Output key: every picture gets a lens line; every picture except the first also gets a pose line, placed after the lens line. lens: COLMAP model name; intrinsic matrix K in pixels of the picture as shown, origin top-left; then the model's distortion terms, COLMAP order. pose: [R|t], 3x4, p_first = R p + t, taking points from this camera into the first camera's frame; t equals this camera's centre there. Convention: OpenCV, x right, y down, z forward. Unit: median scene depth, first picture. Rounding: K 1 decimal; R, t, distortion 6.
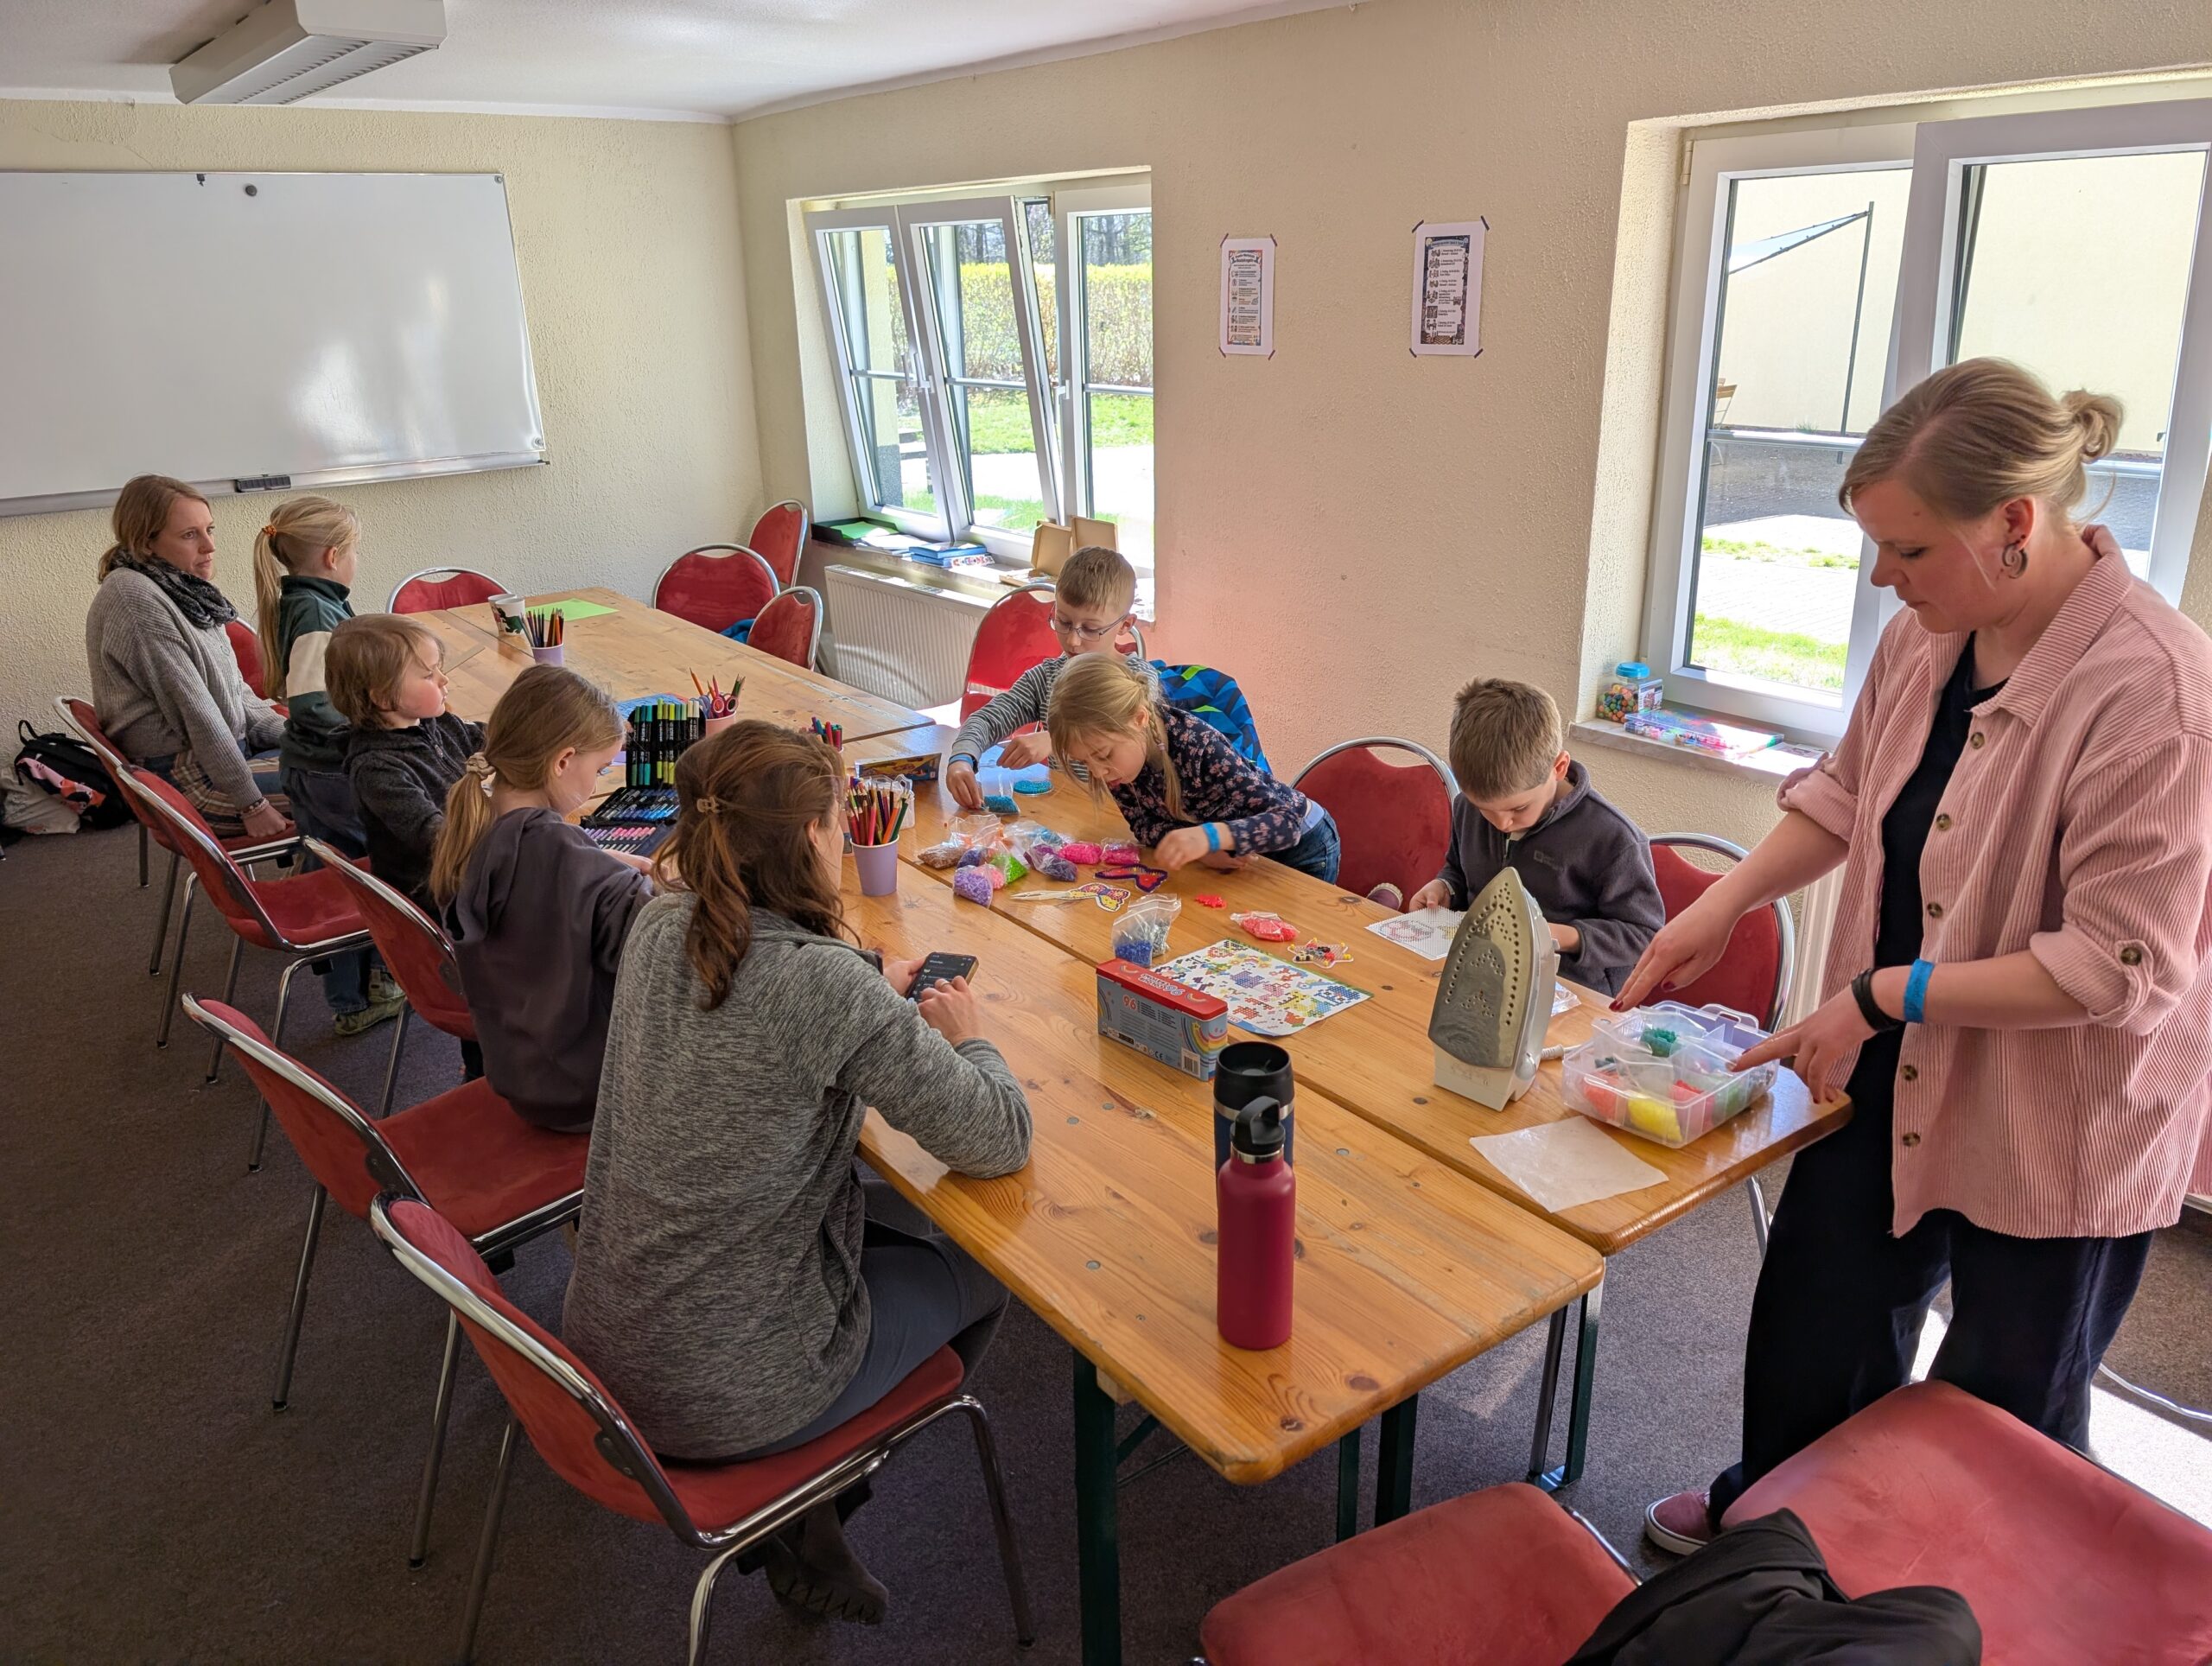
lens RADIAL K [[1596.9, 0, 1100.5], [0, 1596.9, 842.5], [0, 0, 1]] dist [-0.010975, -0.004854]
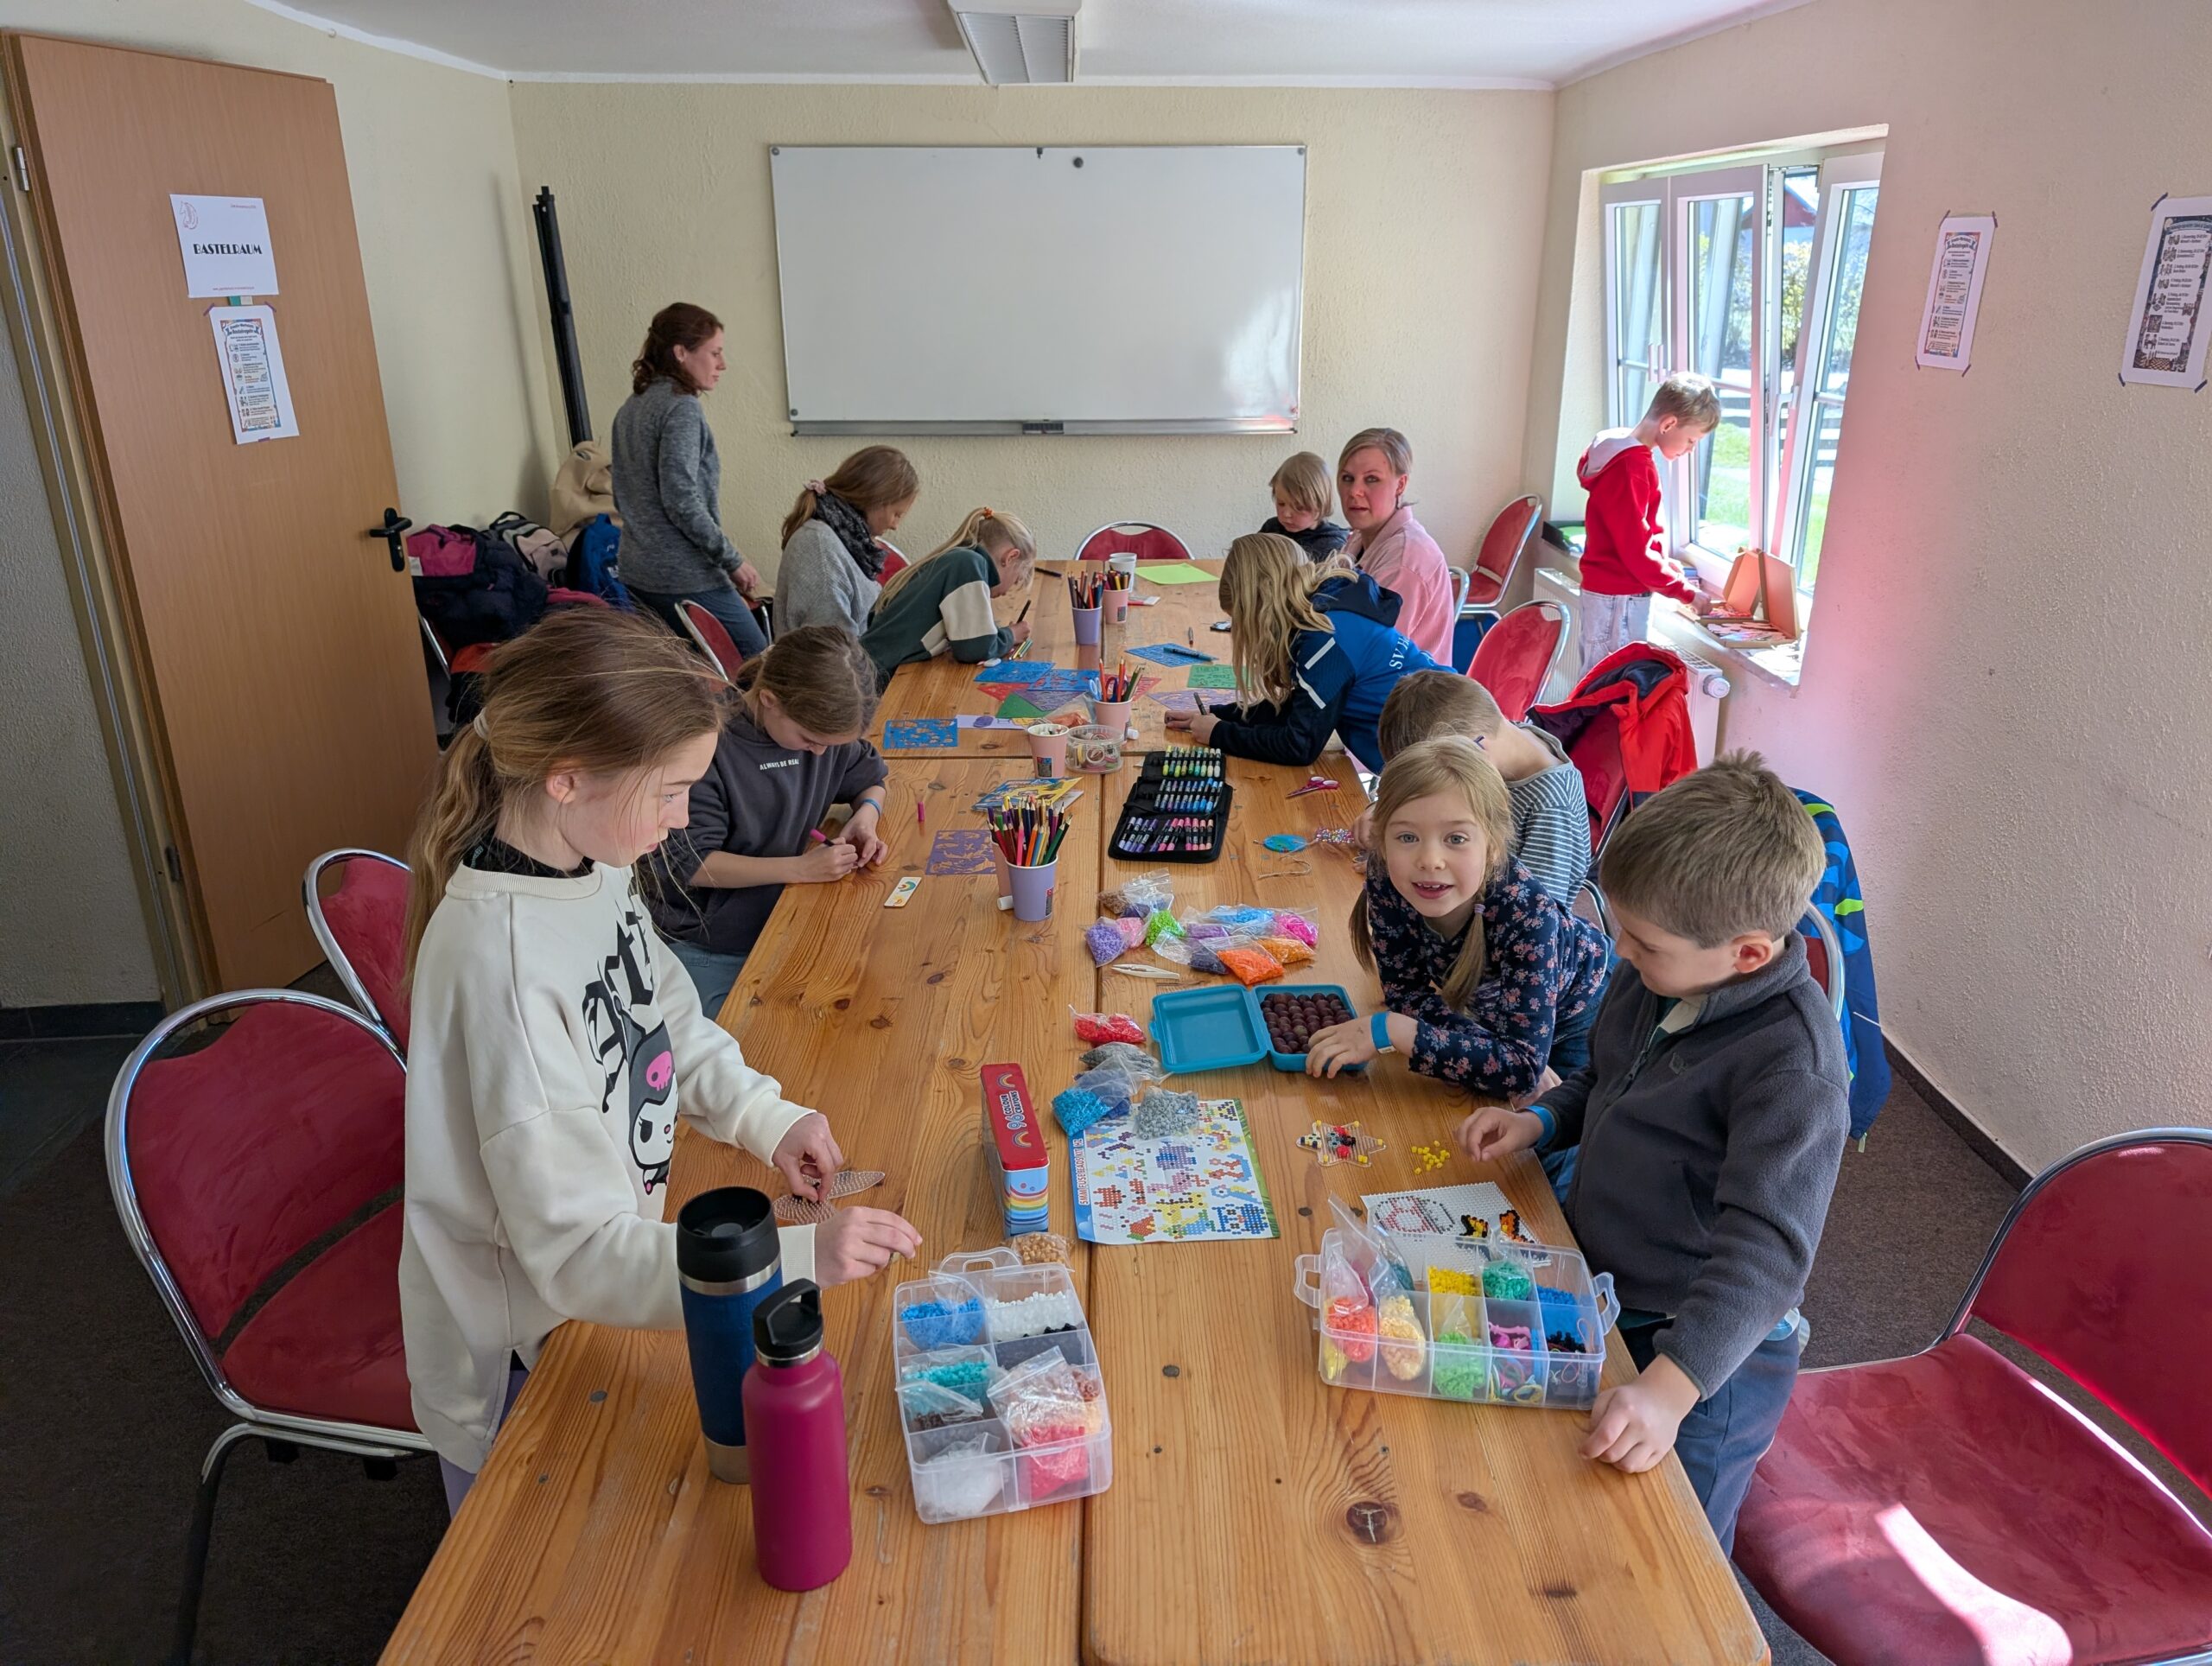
lens RADIAL K [[1610.3, 0, 1111.2], [0, 1610.3, 777.8], [0, 0, 1]] dist [-0.000469, 0.002230]
pose [[0.805292, 0.204501, -0.556494, 0.239048], [-0.217881, 0.975027, 0.043011, -0.060155], [0.551392, 0.086613, 0.829738, 0.155129]]
